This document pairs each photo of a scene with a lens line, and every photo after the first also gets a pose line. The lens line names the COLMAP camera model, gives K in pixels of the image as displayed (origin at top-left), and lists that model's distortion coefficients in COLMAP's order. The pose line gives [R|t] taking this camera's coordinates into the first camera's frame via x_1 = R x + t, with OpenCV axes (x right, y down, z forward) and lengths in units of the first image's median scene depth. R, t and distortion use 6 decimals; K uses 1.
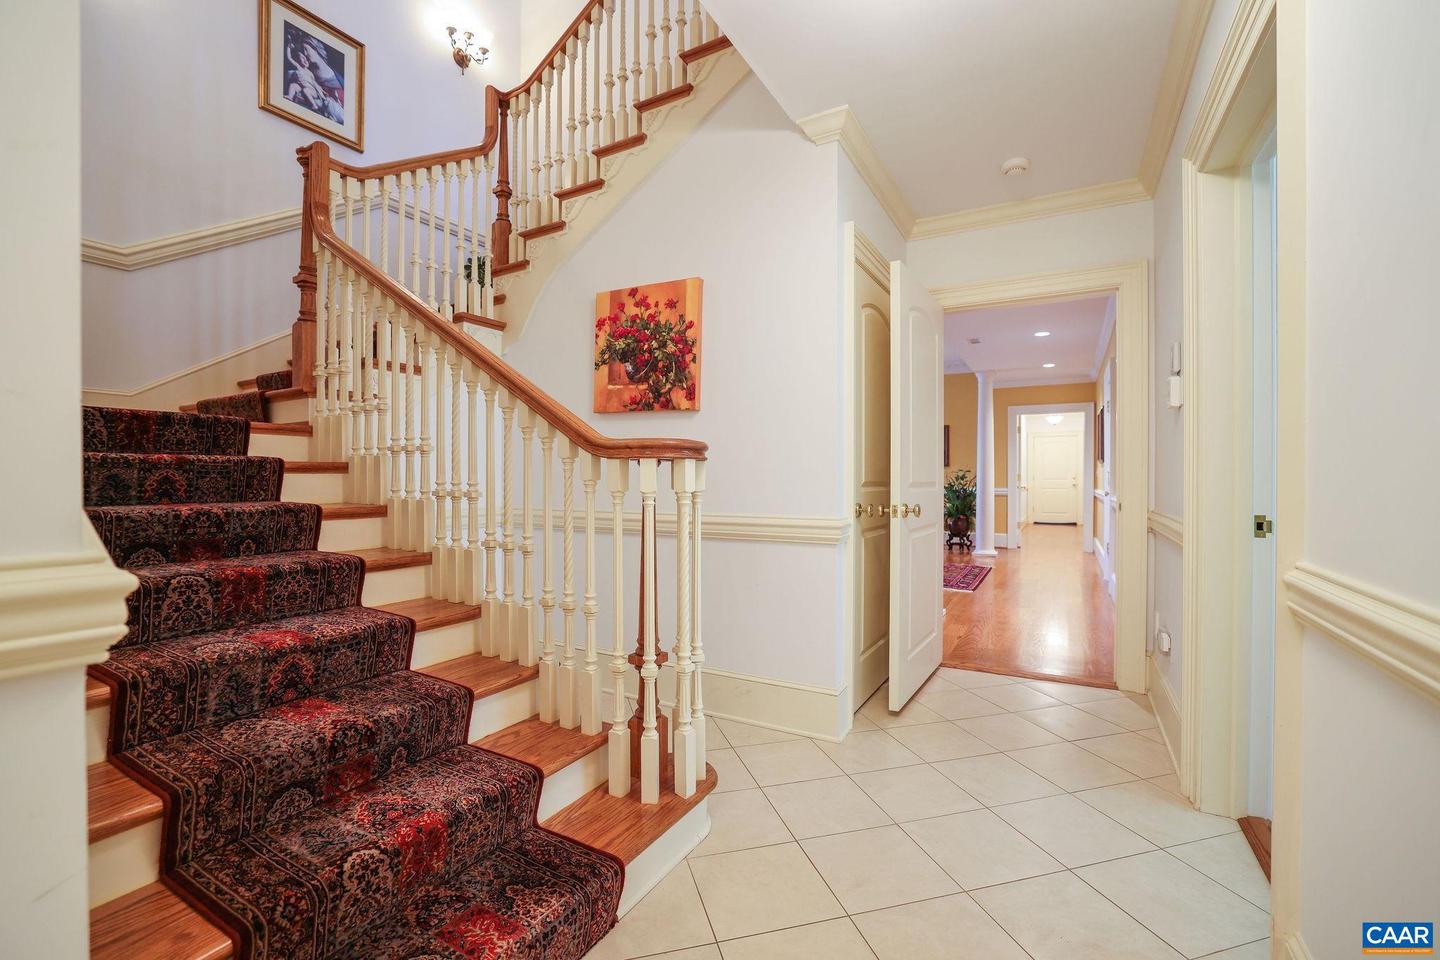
lens RADIAL K [[603.3, 0, 720.0], [0, 603.3, 480.0], [0, 0, 1]] dist [0.000114, 0.000152]
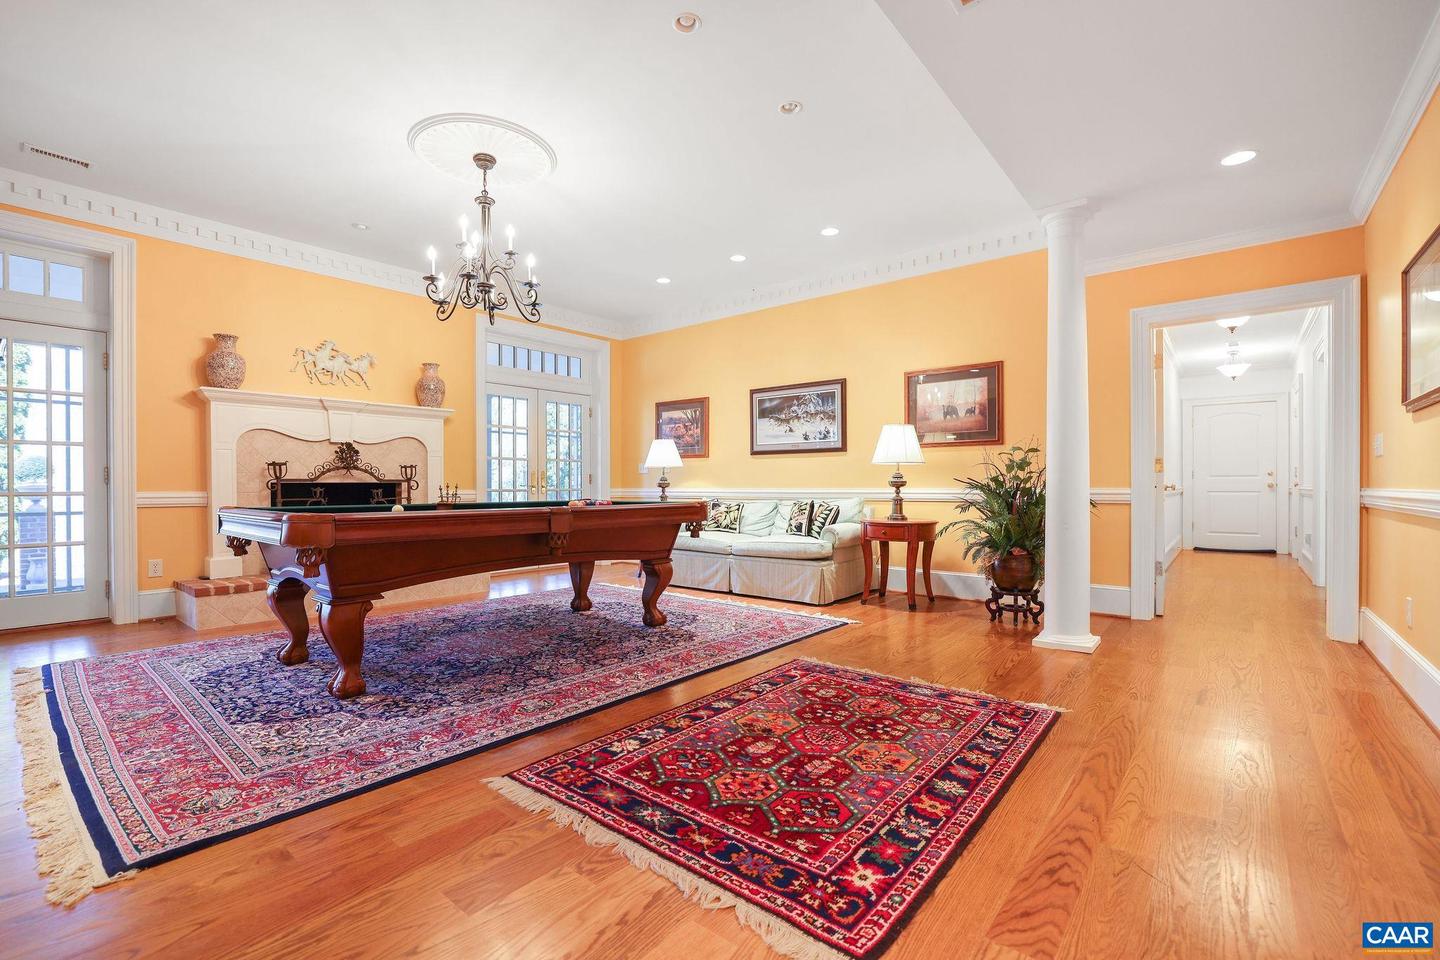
lens RADIAL K [[603.3, 0, 720.0], [0, 603.3, 480.0], [0, 0, 1]] dist [0.000114, 0.000152]
pose [[0.983506, -0.006410, -0.180761, 0.260848], [0.003756, 0.999880, -0.015021, 0.014088], [0.180835, 0.014094, 0.983412, 0.509347]]
